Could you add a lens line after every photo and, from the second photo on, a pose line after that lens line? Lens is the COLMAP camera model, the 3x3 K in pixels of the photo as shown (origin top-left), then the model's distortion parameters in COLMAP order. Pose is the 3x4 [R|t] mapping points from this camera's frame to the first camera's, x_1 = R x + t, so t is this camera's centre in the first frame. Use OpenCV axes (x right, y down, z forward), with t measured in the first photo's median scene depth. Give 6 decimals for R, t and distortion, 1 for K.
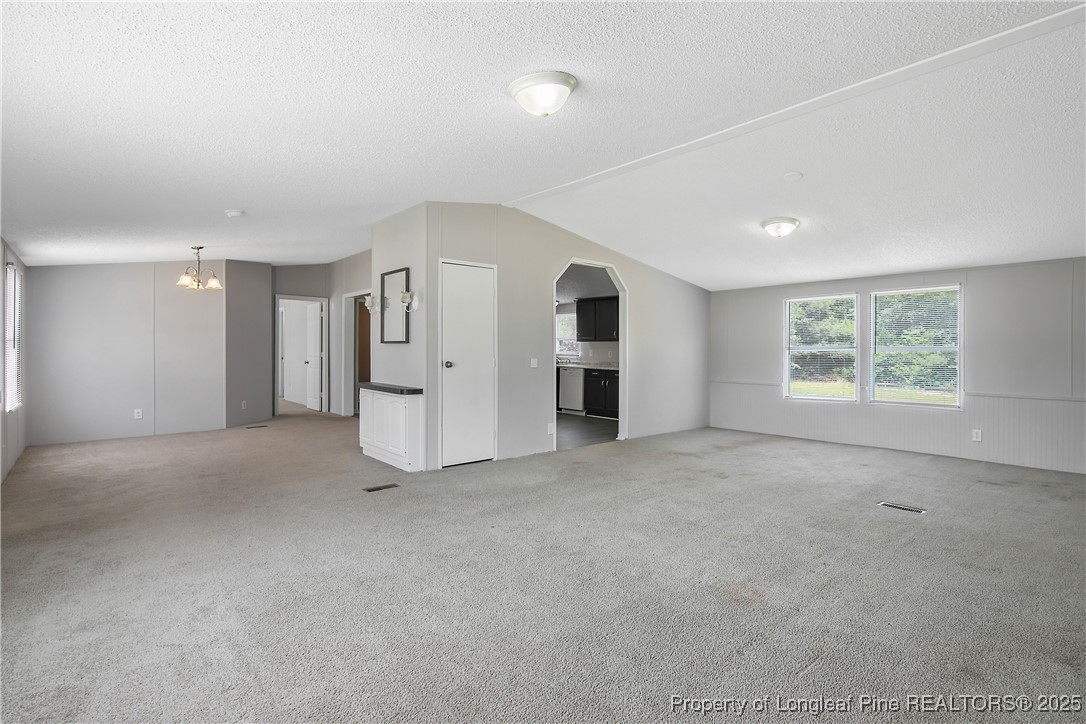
lens RADIAL K [[521.6, 0, 538.5], [0, 521.6, 349.4], [0, 0, 1]] dist [-0.000361, -0.002331]
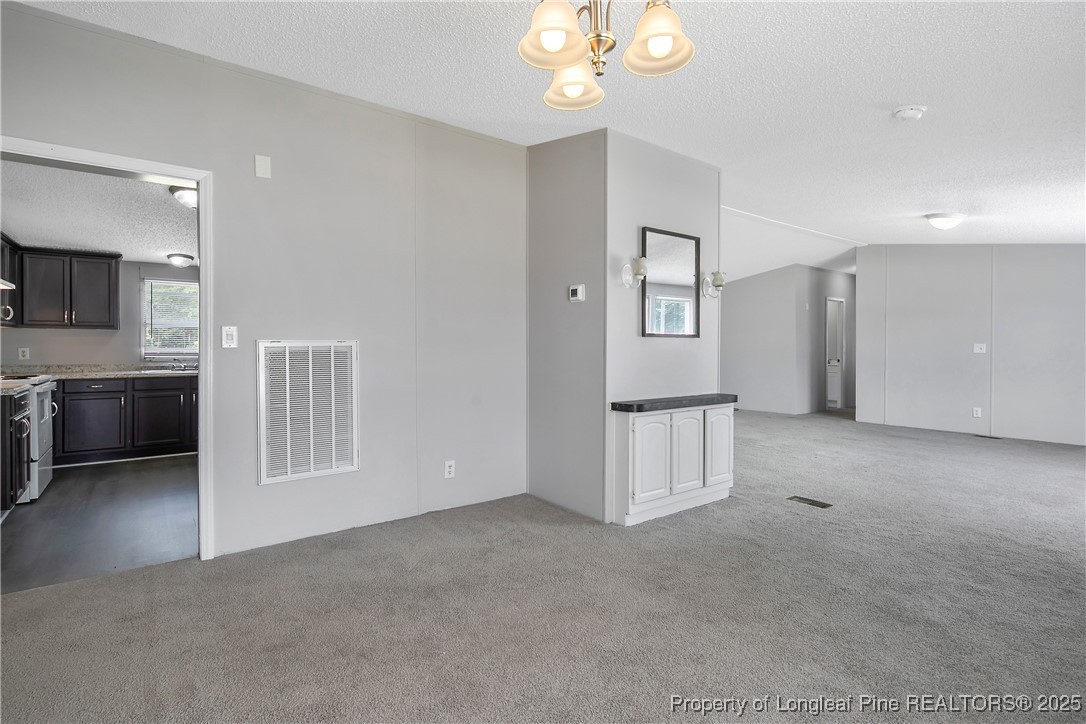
lens RADIAL K [[521.6, 0, 538.5], [0, 521.6, 349.4], [0, 0, 1]] dist [-0.000361, -0.002331]
pose [[0.062972, -0.010398, 0.997961, -0.605916], [-0.002387, 0.999941, 0.010570, -0.001551], [-0.998012, -0.003048, 0.062943, 0.700289]]
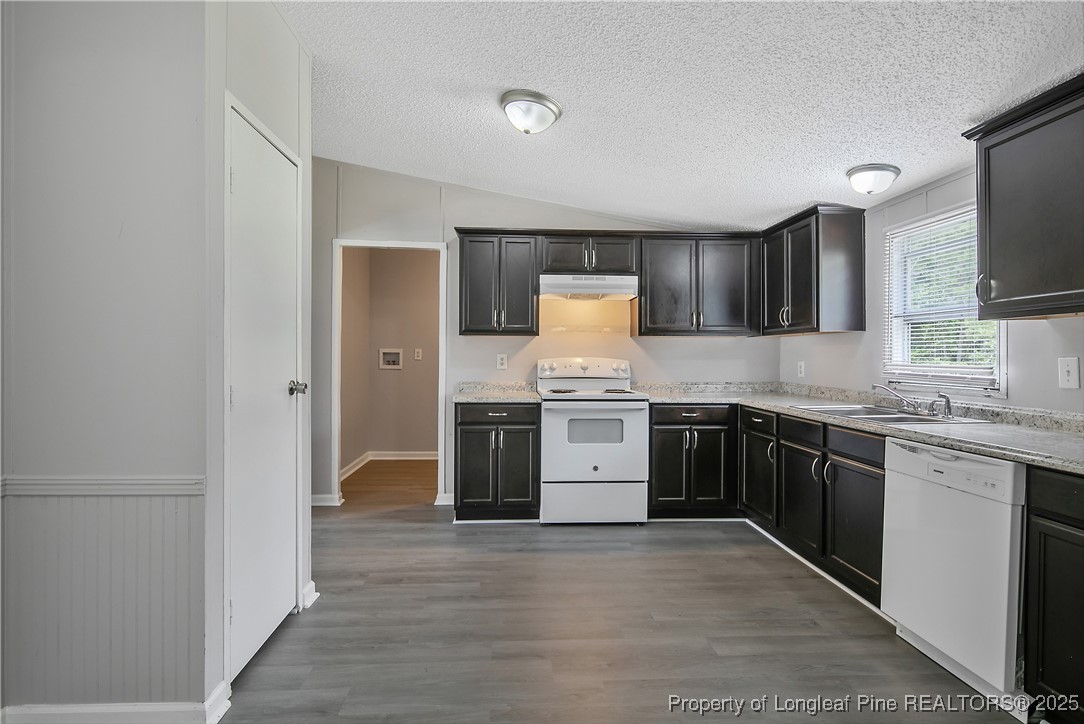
lens RADIAL K [[549.8, 0, 536.0], [0, 549.8, 360.1], [0, 0, 1]] dist [-0.000229, -0.001249]
pose [[0.793968, 0.000328, -0.607959, 0.075375], [0.003025, 0.999985, 0.004490, 0.000473], [0.607952, -0.005404, 0.793955, 0.809699]]
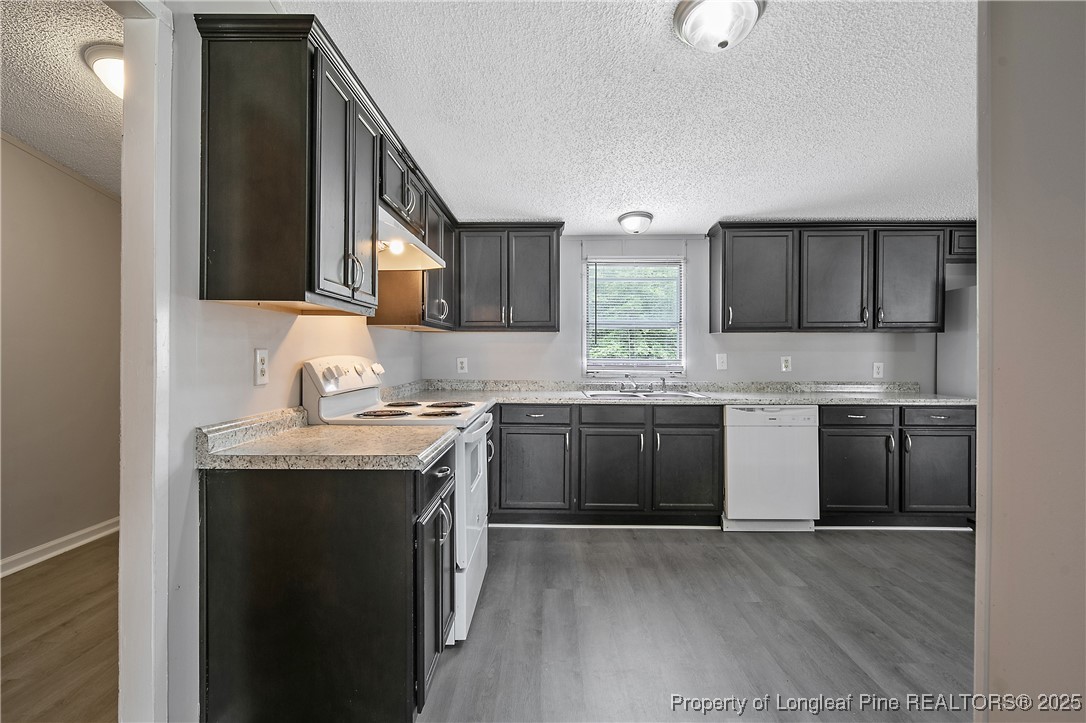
lens RADIAL K [[519.9, 0, 535.2], [0, 519.9, 355.8], [0, 0, 1]] dist [-0.002884, -0.001627]
pose [[0.668757, -0.007864, 0.743439, -0.342845], [0.001623, 0.999957, 0.009117, -0.001395], [-0.743479, -0.004891, 0.668741, 0.974797]]
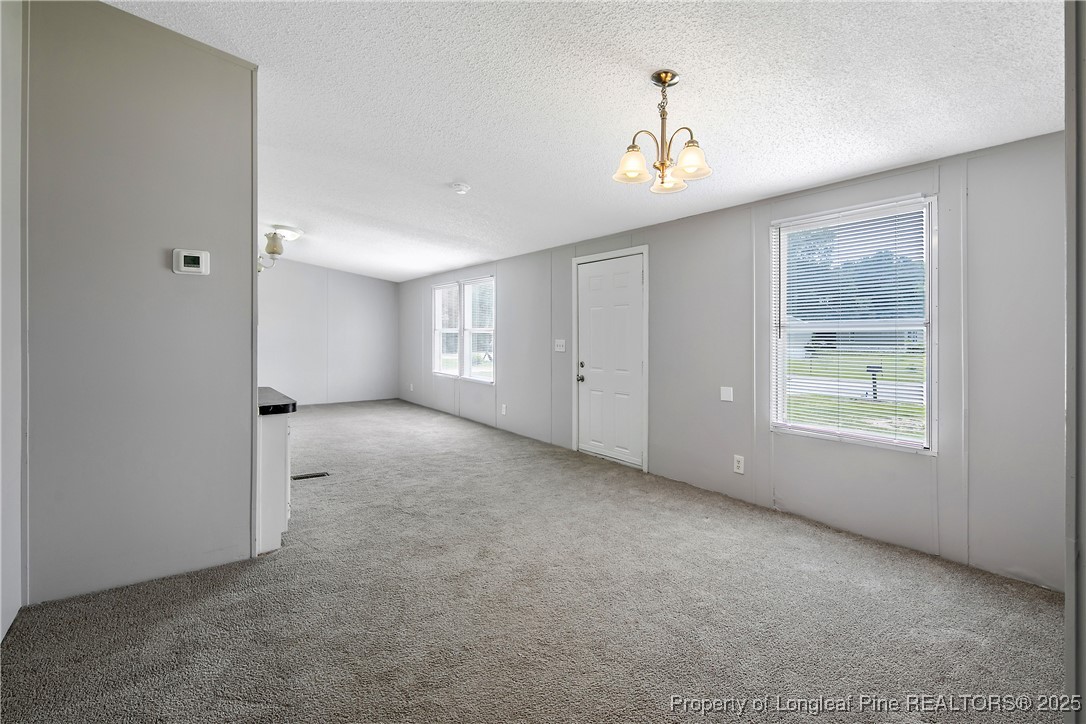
lens RADIAL K [[528.1, 0, 541.6], [0, 528.1, 335.6], [0, 0, 1]] dist [0.001334, -0.000176]
pose [[-0.994845, -0.006798, 0.101181, -0.417164], [-0.006872, 0.999976, -0.000382, -0.001583], [-0.101176, -0.001076, -0.994868, 0.971460]]
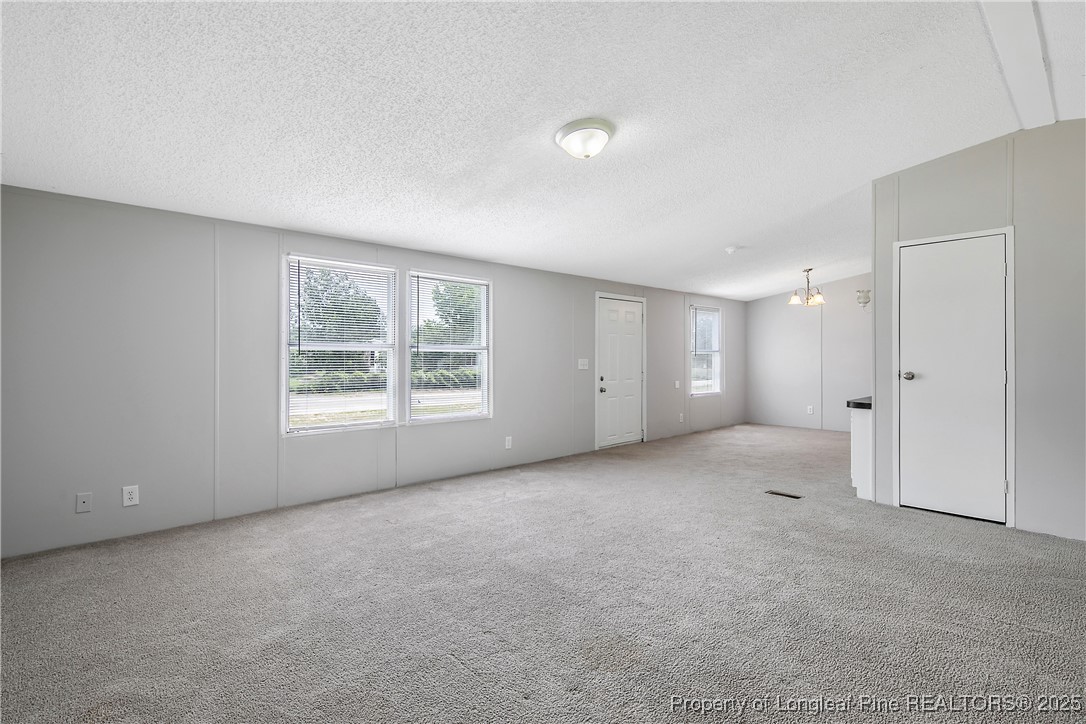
lens RADIAL K [[521.6, 0, 538.5], [0, 521.6, 349.4], [0, 0, 1]] dist [-0.000361, -0.002331]
pose [[0.042043, -0.015872, -0.998990, 0.340947], [-0.000197, 0.999874, -0.015894, 0.001098], [0.999116, 0.000865, 0.042034, 0.241358]]
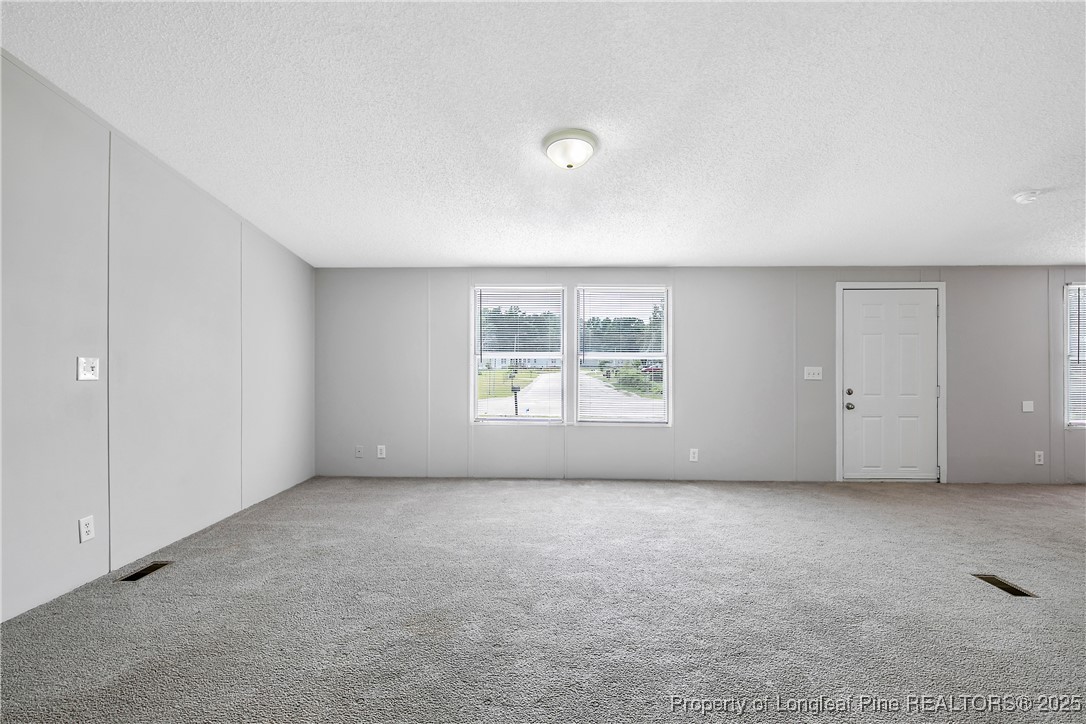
lens RADIAL K [[525.7, 0, 538.9], [0, 525.7, 359.4], [0, 0, 1]] dist [0.001431, -0.000948]
pose [[-0.674632, -0.007395, -0.738117, 0.271760], [-0.002345, 0.999966, -0.007874, -0.000011], [0.738151, -0.003581, -0.674626, 0.505136]]
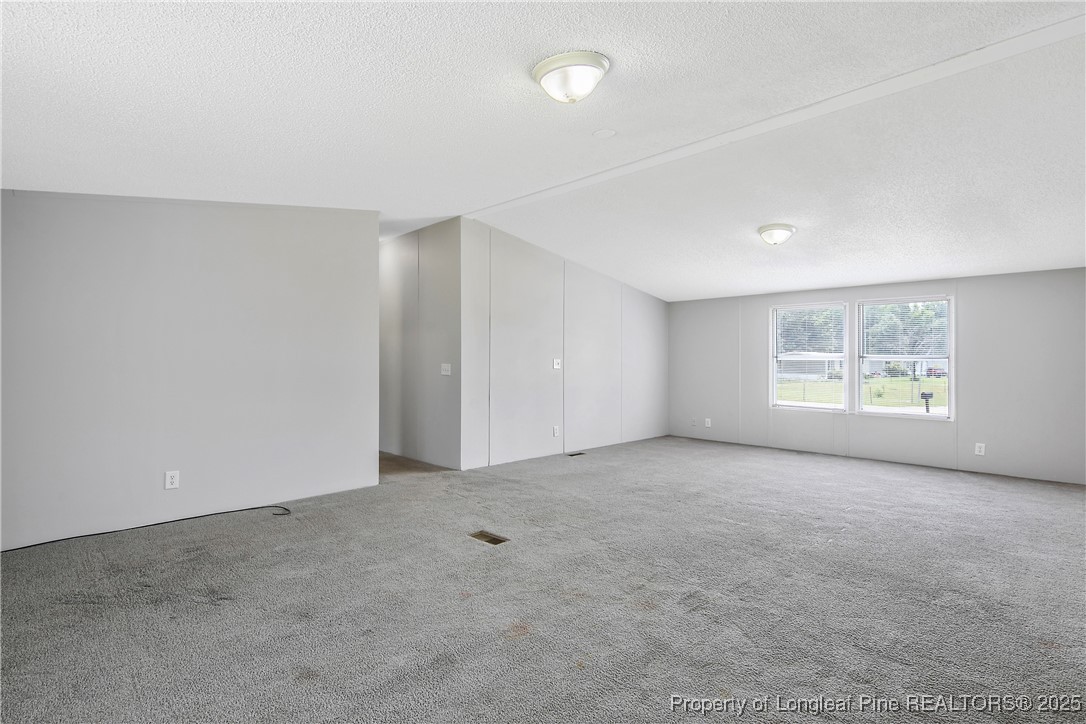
lens RADIAL K [[519.9, 0, 535.2], [0, 519.9, 356.3], [0, 0, 1]] dist [-0.002884, -0.001627]
pose [[-0.997740, -0.011421, -0.066221, 0.301482], [-0.010465, 0.999836, -0.014763, 0.004230], [0.066379, -0.014036, -0.997696, 0.833936]]
